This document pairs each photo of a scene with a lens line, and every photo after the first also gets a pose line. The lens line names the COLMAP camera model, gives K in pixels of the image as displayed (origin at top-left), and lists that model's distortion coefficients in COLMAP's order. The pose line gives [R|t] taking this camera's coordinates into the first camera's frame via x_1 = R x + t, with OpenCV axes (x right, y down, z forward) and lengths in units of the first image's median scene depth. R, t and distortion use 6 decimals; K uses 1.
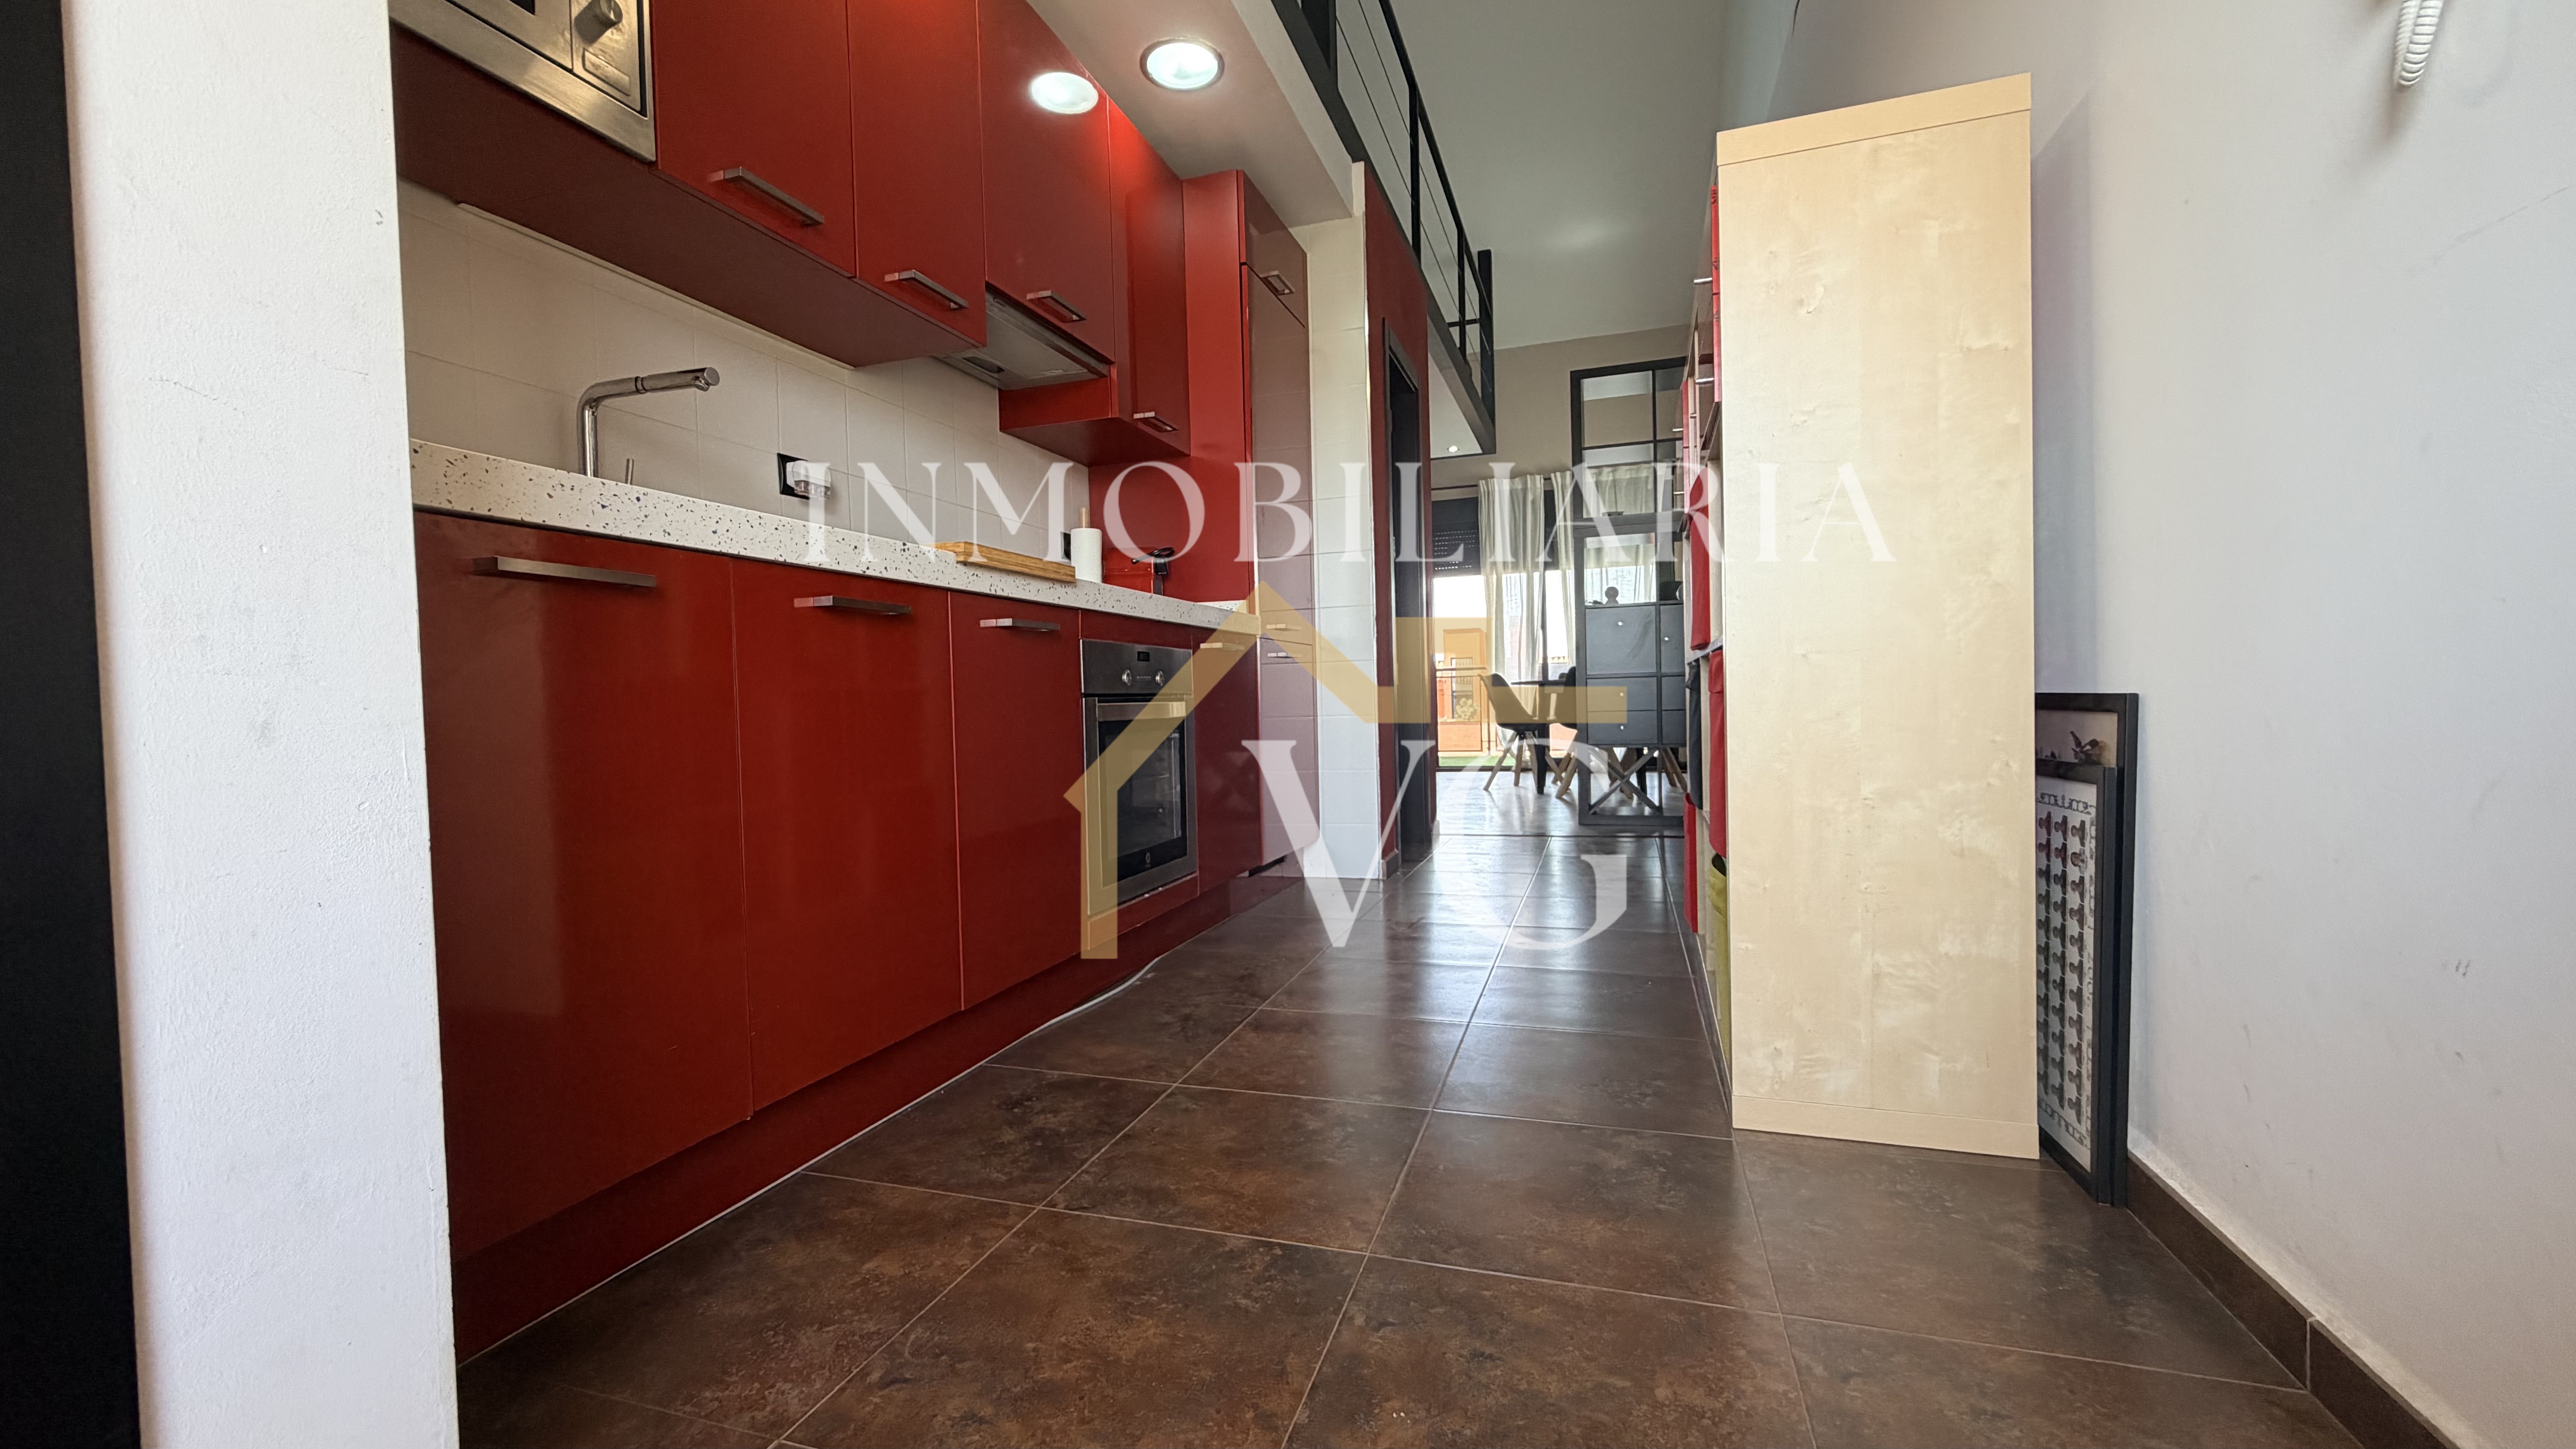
lens RADIAL K [[1028.9, 0, 1276.1], [0, 1028.9, 729.8], [0, 0, 1]] dist [-0.000556, 0.001336]
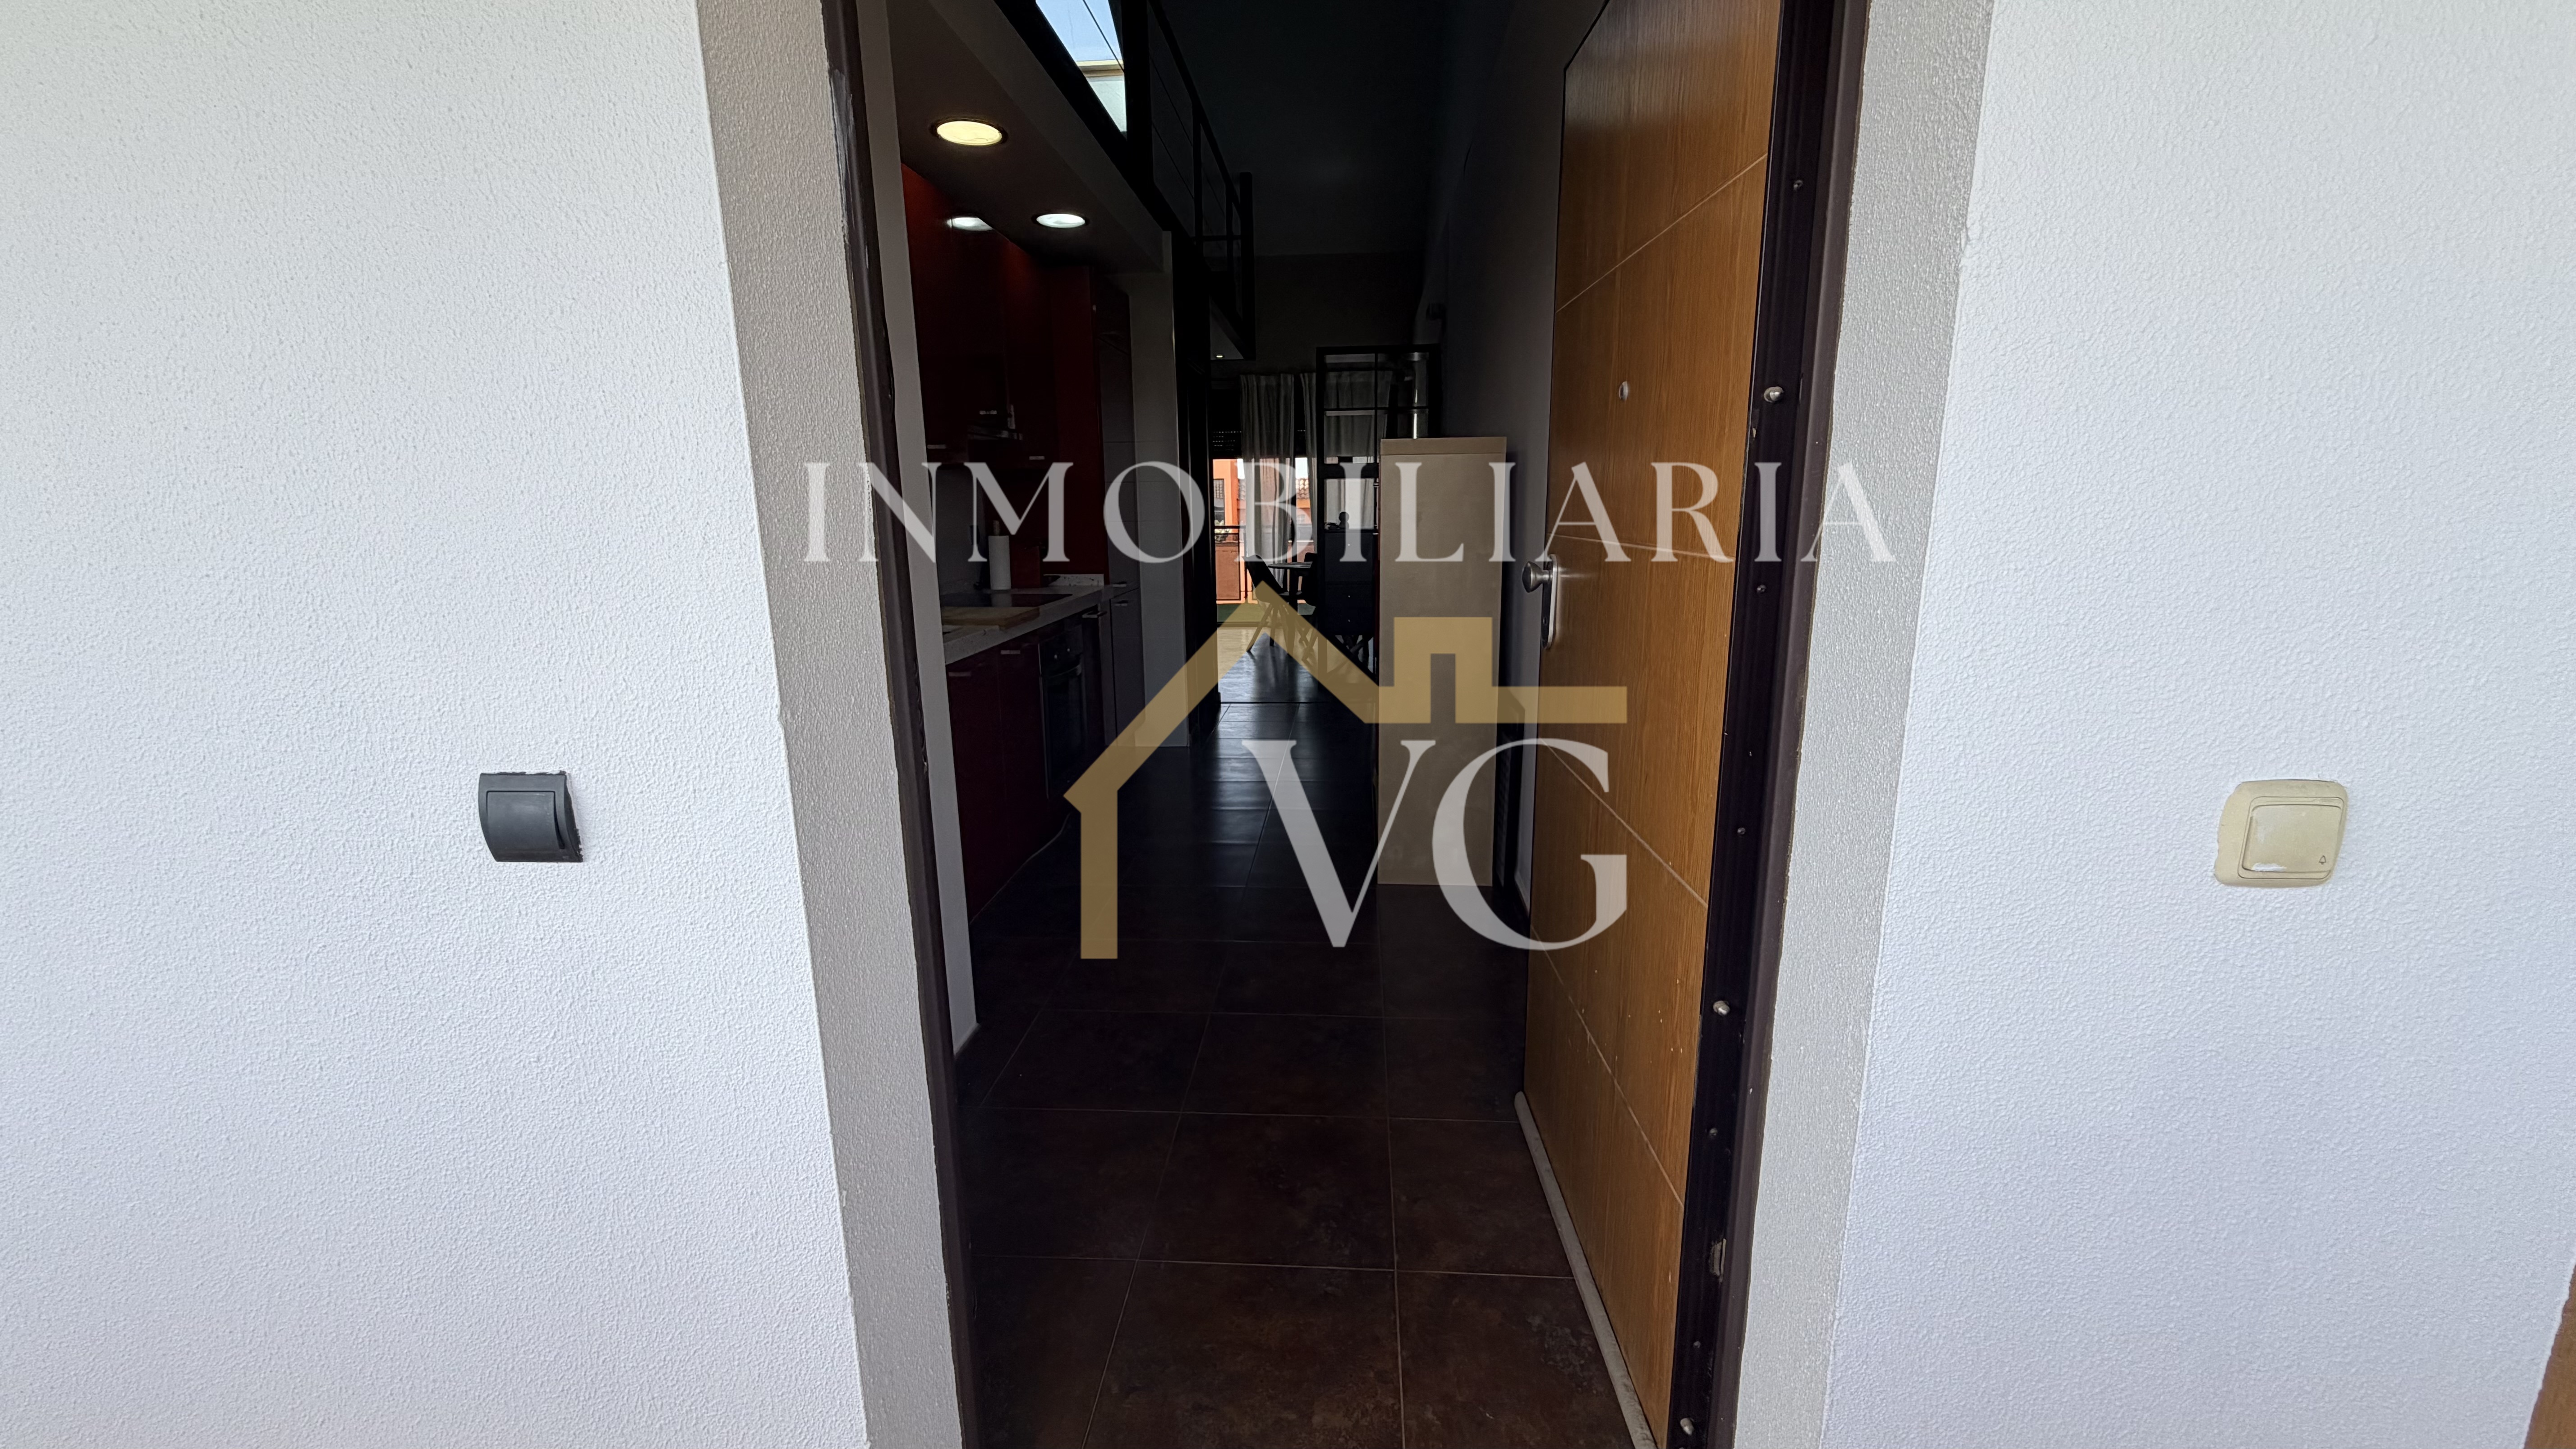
lens RADIAL K [[1028.9, 0, 1265.0], [0, 1028.9, 719.7], [0, 0, 1]] dist [-0.000556, 0.001336]
pose [[0.973436, -0.036836, 0.225976, -0.086659], [-0.003749, 0.984277, 0.176594, -0.110744], [-0.228928, -0.172751, 0.957992, -0.306403]]
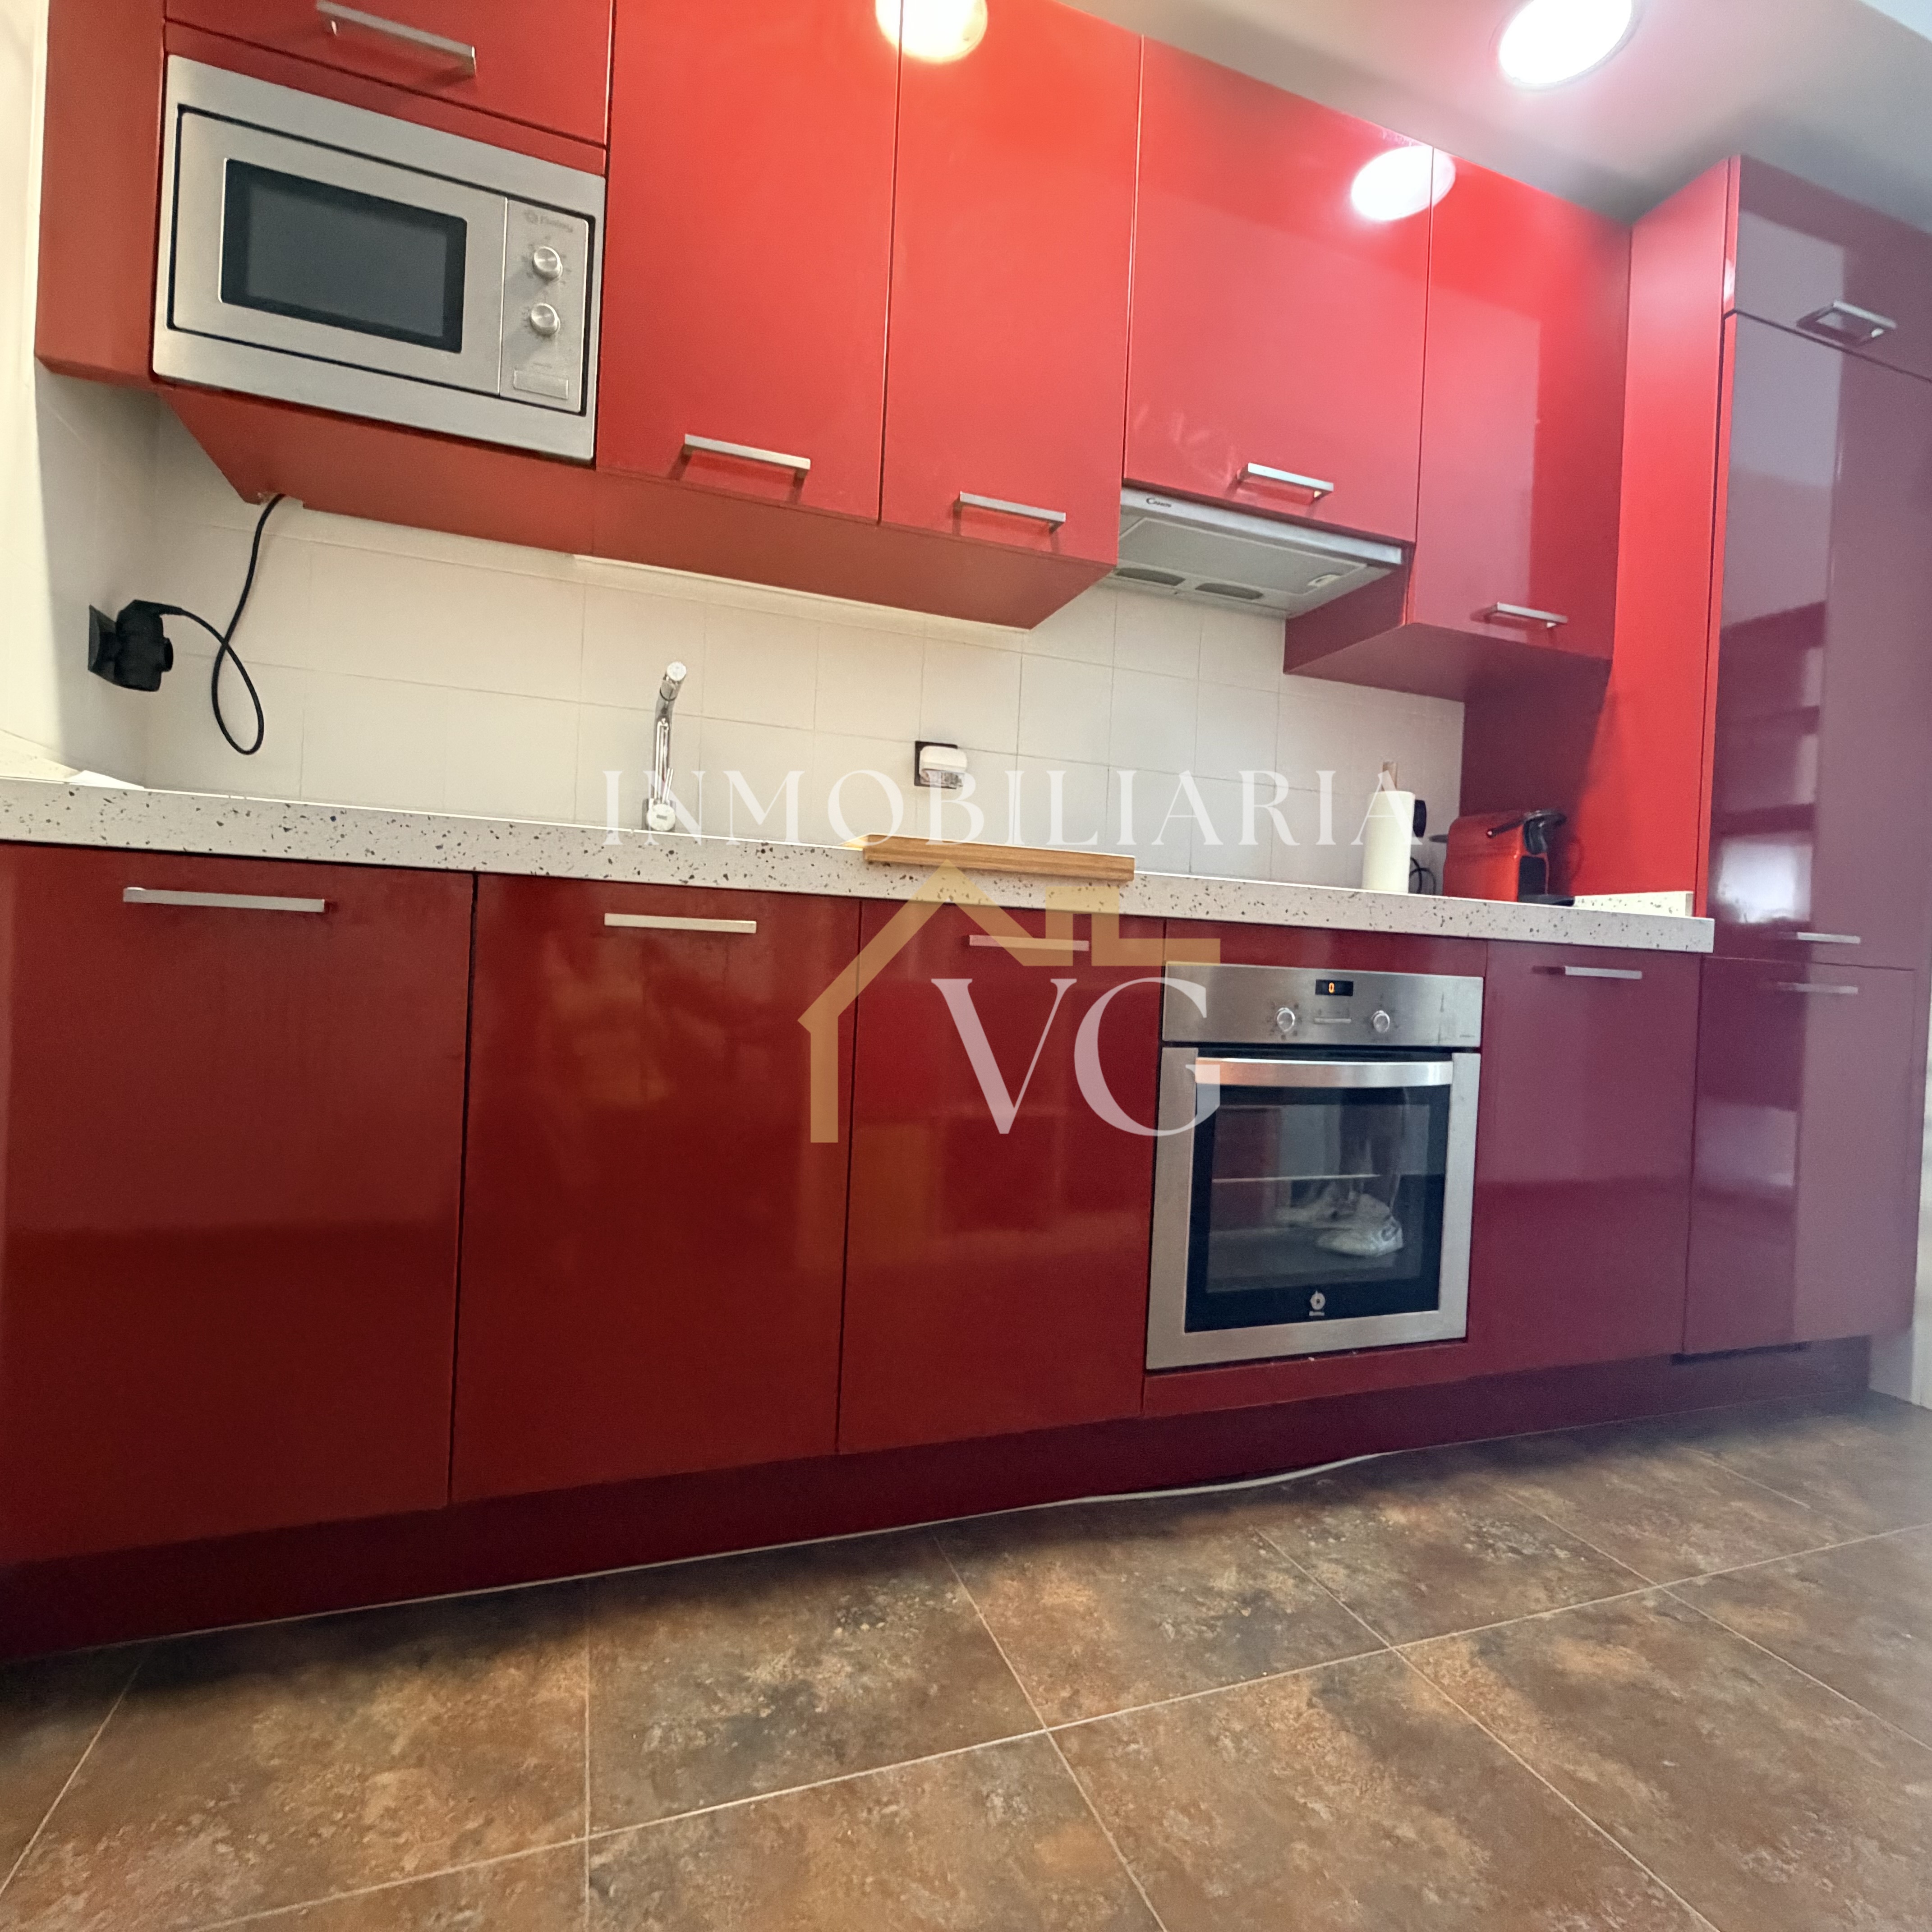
lens RADIAL K [[1026.5, 0, 956.4], [0, 1026.5, 966.8], [0, 0, 1]] dist [-0.002307, 0.000743]
pose [[0.614634, 0.057428, -0.786719, 0.107108], [-0.084407, 0.996408, 0.006791, -0.032212], [0.784283, 0.062231, 0.617274, 0.196507]]
